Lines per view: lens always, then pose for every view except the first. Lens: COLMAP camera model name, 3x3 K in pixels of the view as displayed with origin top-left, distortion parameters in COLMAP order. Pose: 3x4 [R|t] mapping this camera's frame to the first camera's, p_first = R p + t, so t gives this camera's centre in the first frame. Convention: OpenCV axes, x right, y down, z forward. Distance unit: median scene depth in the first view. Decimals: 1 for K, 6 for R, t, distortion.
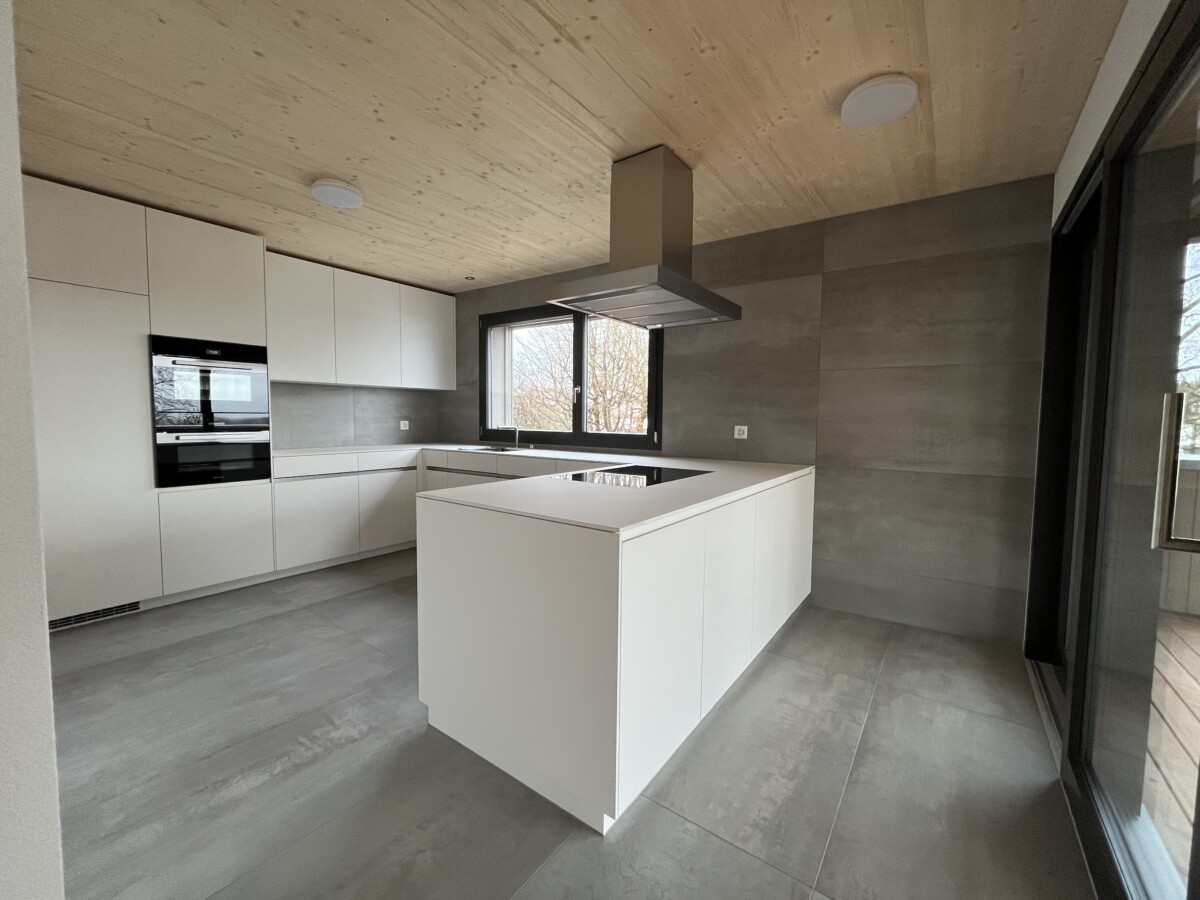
lens RADIAL K [[482.0, 0, 600.1], [0, 482.0, 447.3], [0, 0, 1]] dist [-0.000455, -0.000001]
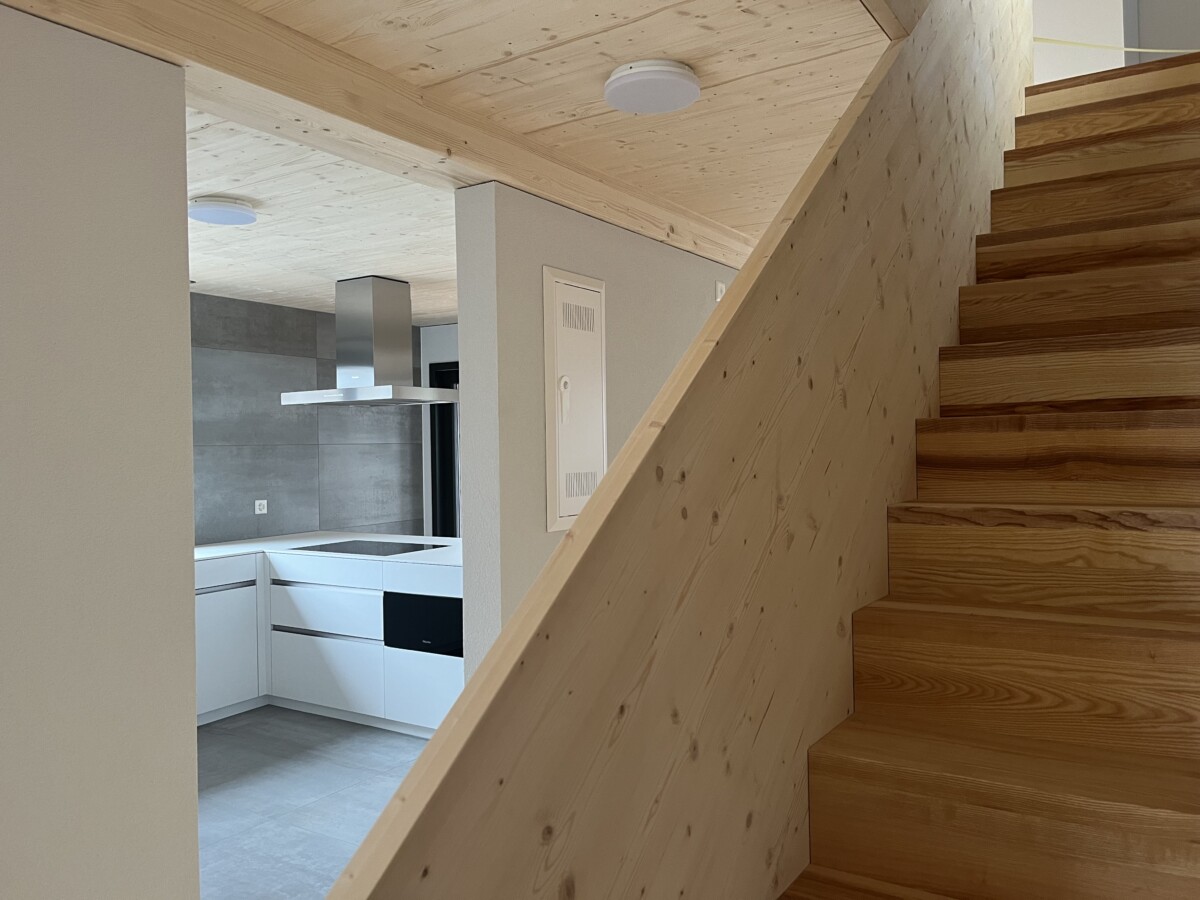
lens RADIAL K [[910.0, 0, 607.9], [0, 910.0, 452.0], [0, 0, 1]] dist [0.035214, -0.003813]
pose [[-0.061969, -0.017516, 0.997924, -1.399795], [0.080036, 0.996539, 0.022462, -0.113731], [-0.994864, 0.081262, -0.060353, 0.389840]]
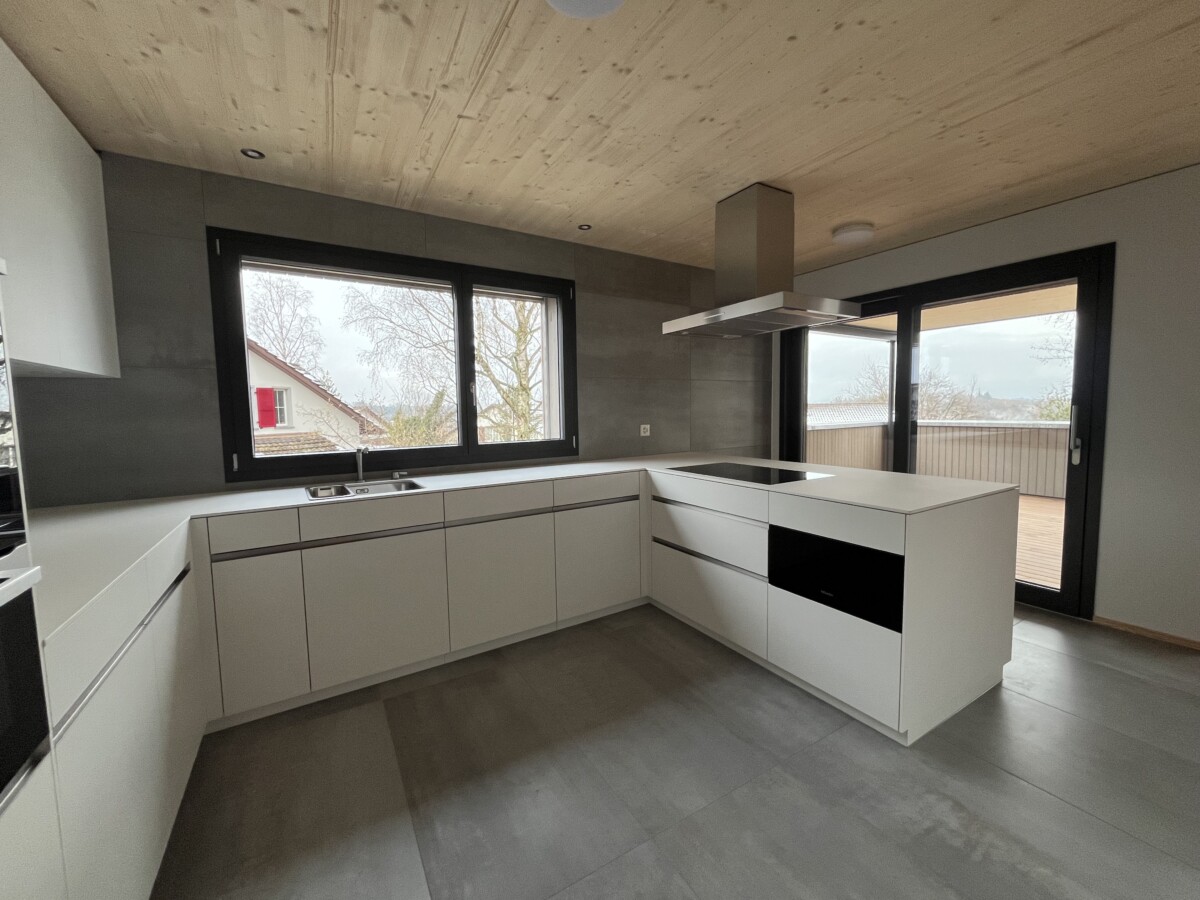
lens RADIAL K [[482.4, 0, 602.4], [0, 482.4, 446.0], [0, 0, 1]] dist [-0.003175, -0.000411]
pose [[0.386555, -0.089009, 0.917961, -0.727887], [0.081149, 0.994754, 0.062283, -0.067277], [-0.918689, 0.050416, 0.391750, 0.593557]]
